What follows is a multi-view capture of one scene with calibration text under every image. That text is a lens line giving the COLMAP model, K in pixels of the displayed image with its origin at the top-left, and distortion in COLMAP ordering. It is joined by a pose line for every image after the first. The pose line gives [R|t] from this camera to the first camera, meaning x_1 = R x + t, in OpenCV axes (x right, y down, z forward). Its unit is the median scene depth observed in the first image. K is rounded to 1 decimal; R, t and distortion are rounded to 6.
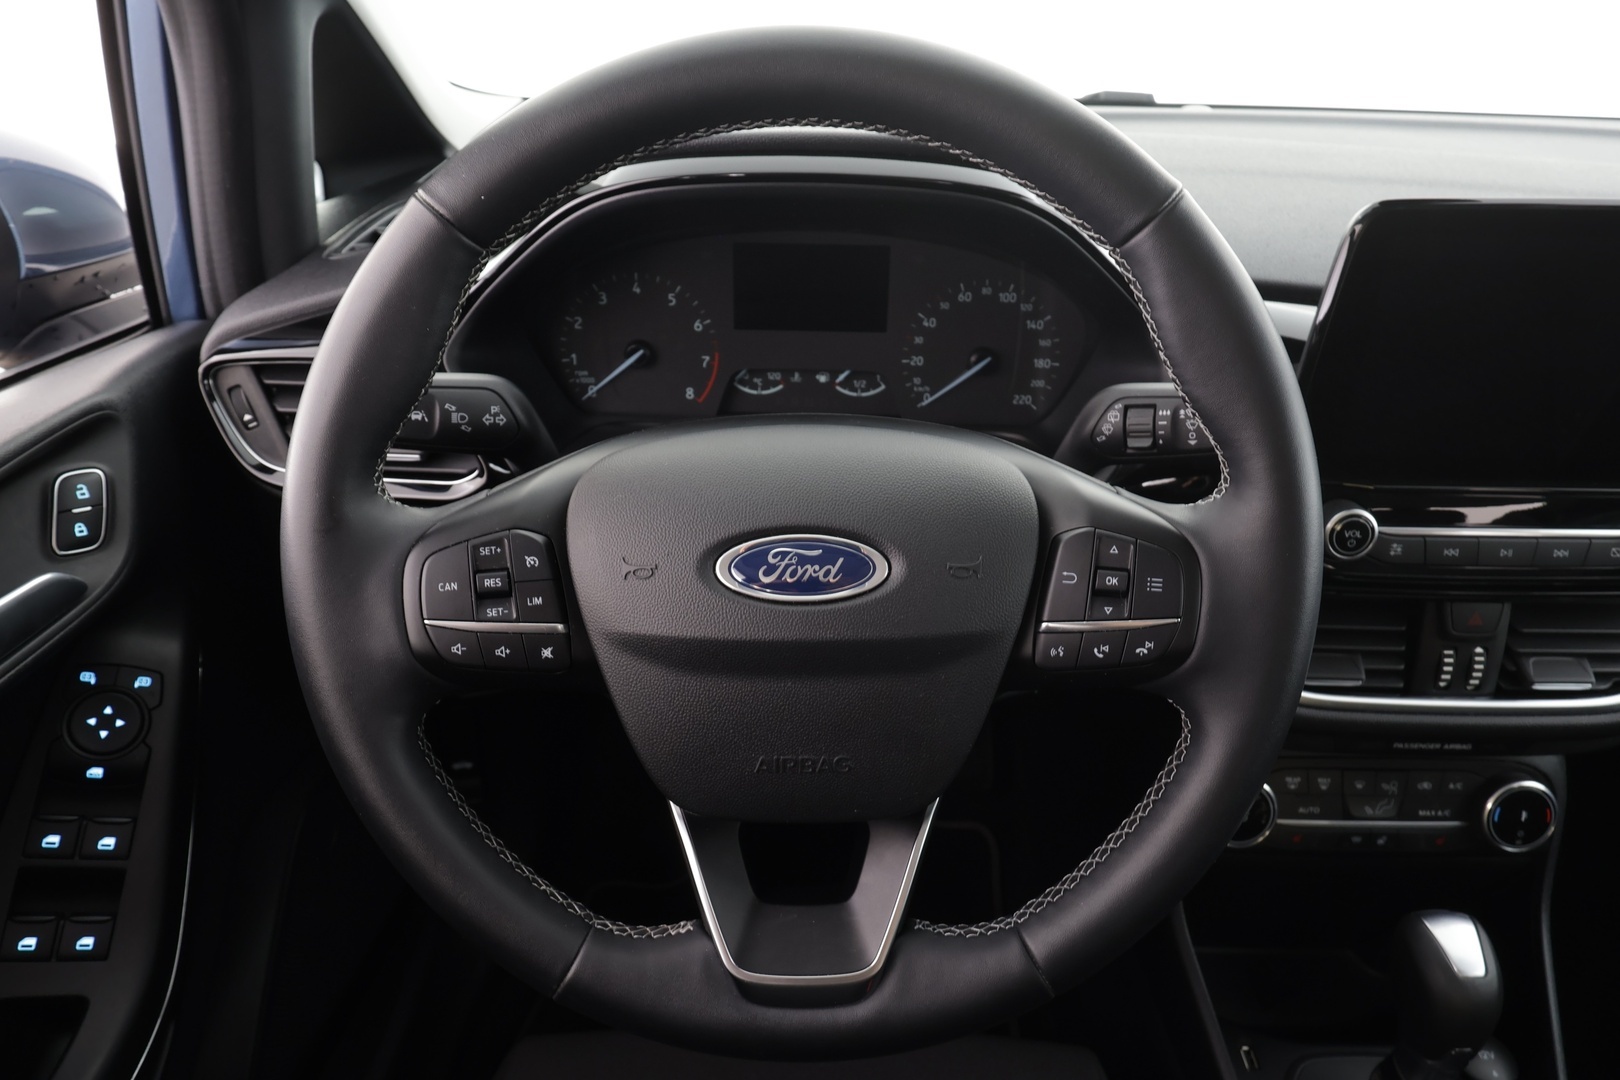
lens RADIAL K [[1051.9, 0, 811.5], [0, 1051.9, 543.2], [0, 0, 1]] dist [0.001512, -0.001774]
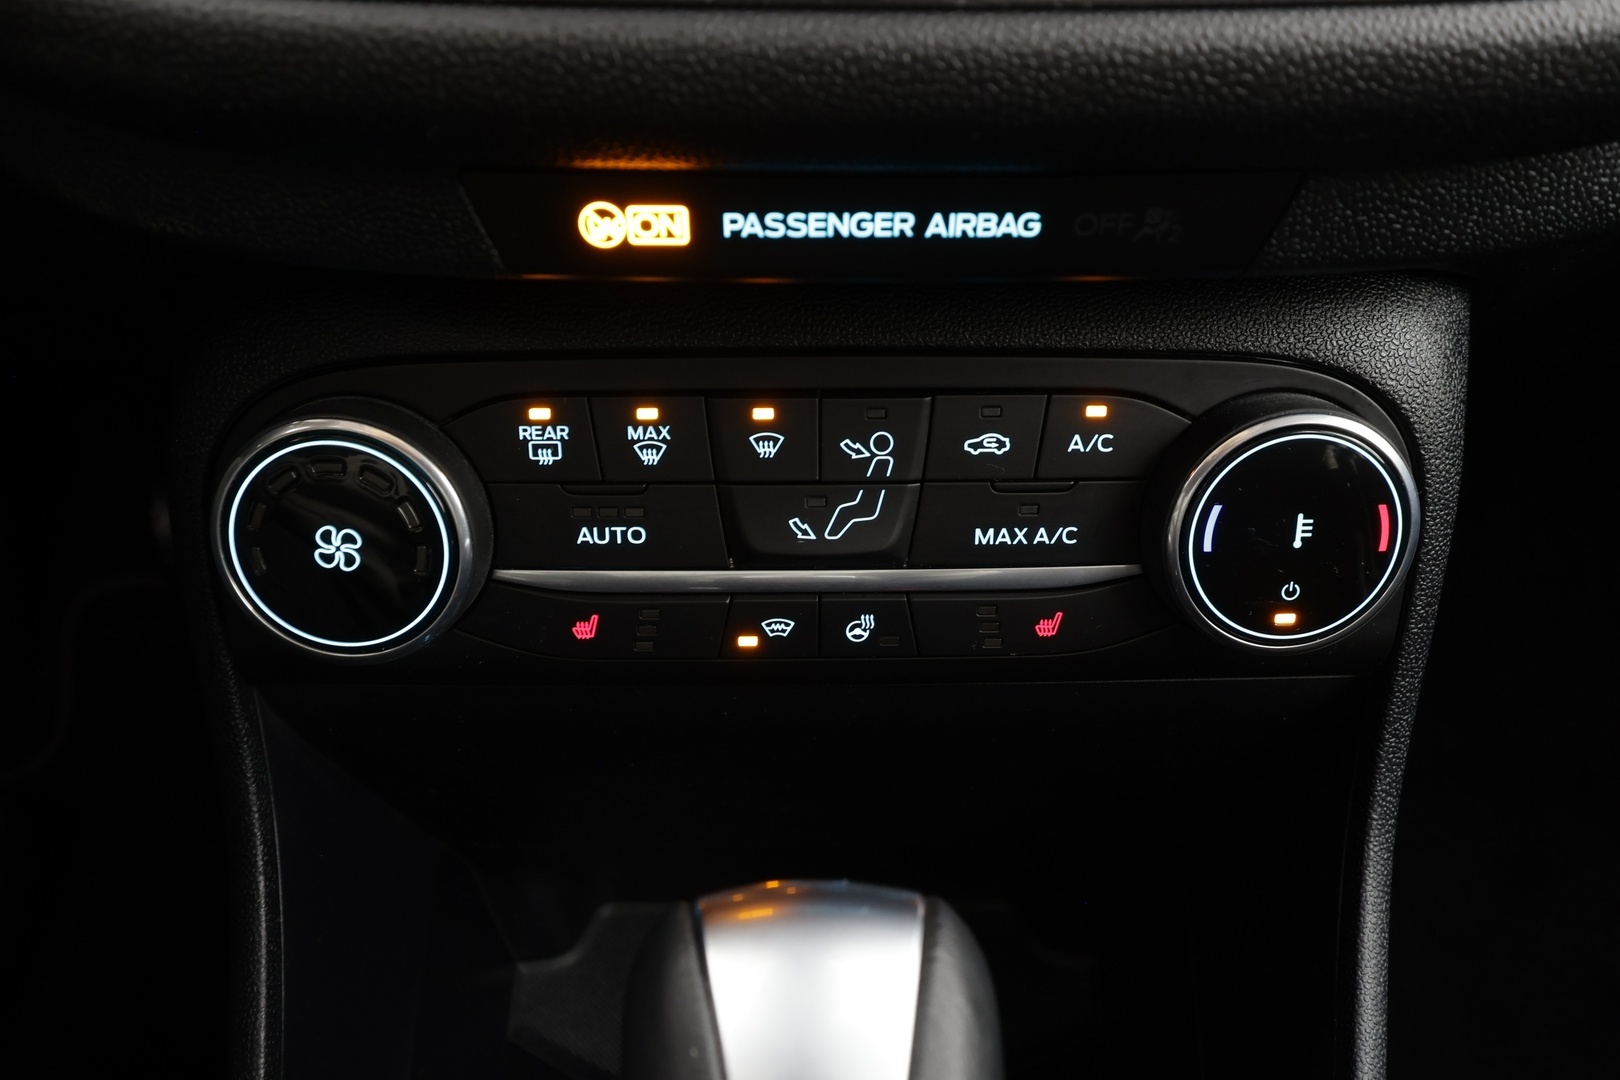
lens RADIAL K [[1199.8, 0, 811.9], [0, 1199.8, 537.4], [0, 0, 1]] dist [0.014489, 0.002852]
pose [[0.999331, -0.022253, 0.029024, 0.709785], [0.018262, 0.991191, 0.131174, 0.286826], [-0.031687, -0.130556, 0.990934, 0.897571]]
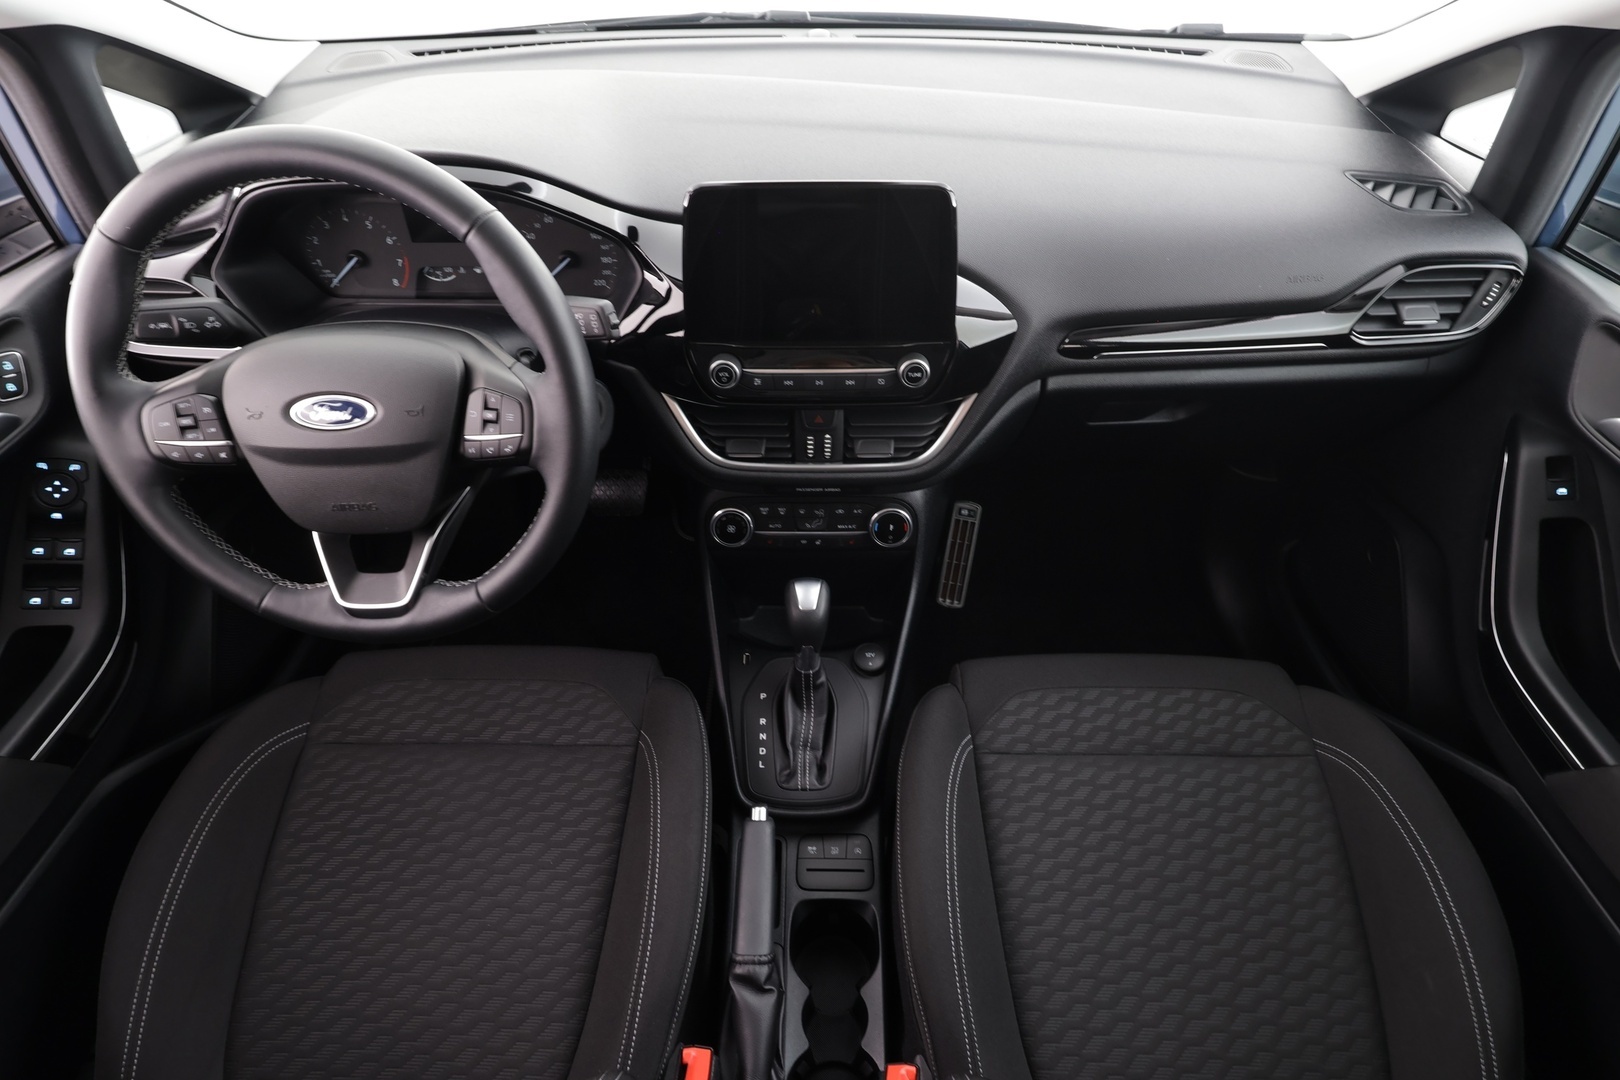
lens RADIAL K [[861.2, 0, 815.7], [0, 861.2, 544.9], [0, 0, 1]] dist [-0.002760, 0.000944]
pose [[0.999824, -0.015149, -0.011055, 0.757656], [0.017475, 0.966544, 0.255905, -0.111408], [0.006808, -0.256054, 0.966639, -0.537694]]
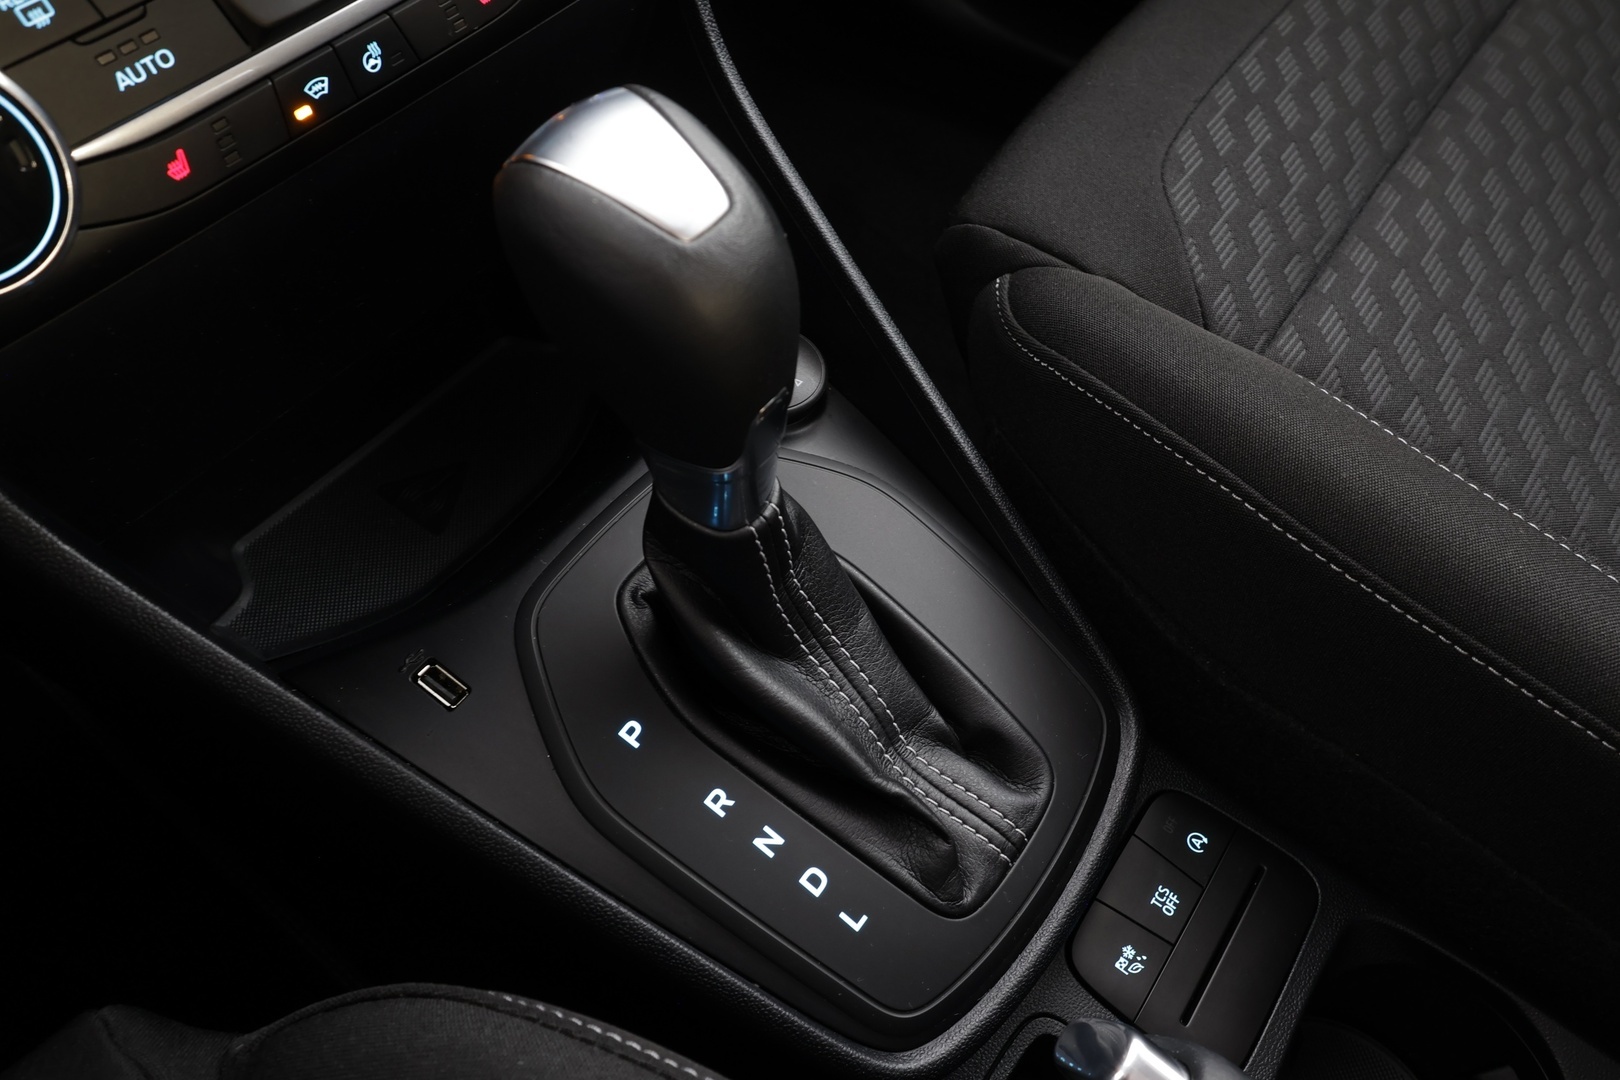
lens RADIAL K [[1051.9, 0, 802.3], [0, 1051.9, 541.4], [0, 0, 1]] dist [0.001512, -0.001774]
pose [[0.598439, -0.671630, 0.436789, 0.481230], [0.379187, 0.717701, 0.584056, 0.334745], [-0.705754, -0.183897, 0.684174, 0.818966]]
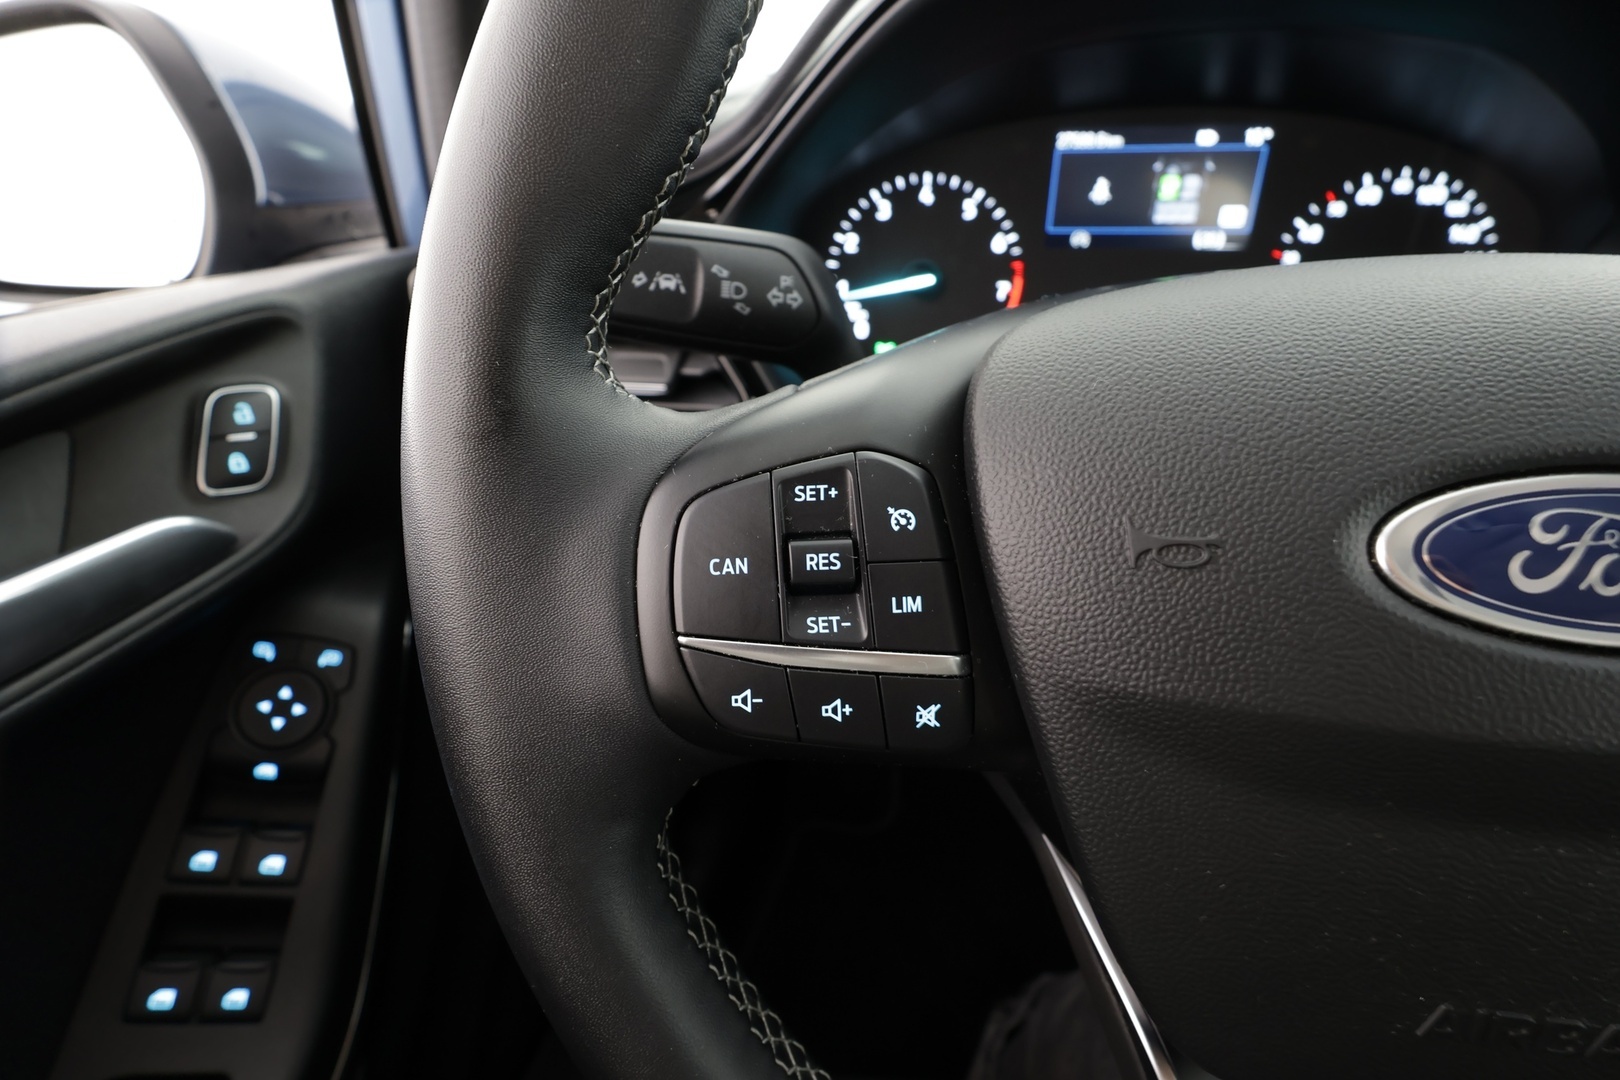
lens RADIAL K [[747.0, 0, 808.7], [0, 747.0, 544.2], [0, 0, 1]] dist [-0.007168, -0.000264]
pose [[0.987751, 0.038874, -0.151120, -0.213090], [-0.034961, 0.998983, 0.028466, 0.016962], [0.152073, -0.022834, 0.988105, 0.554517]]
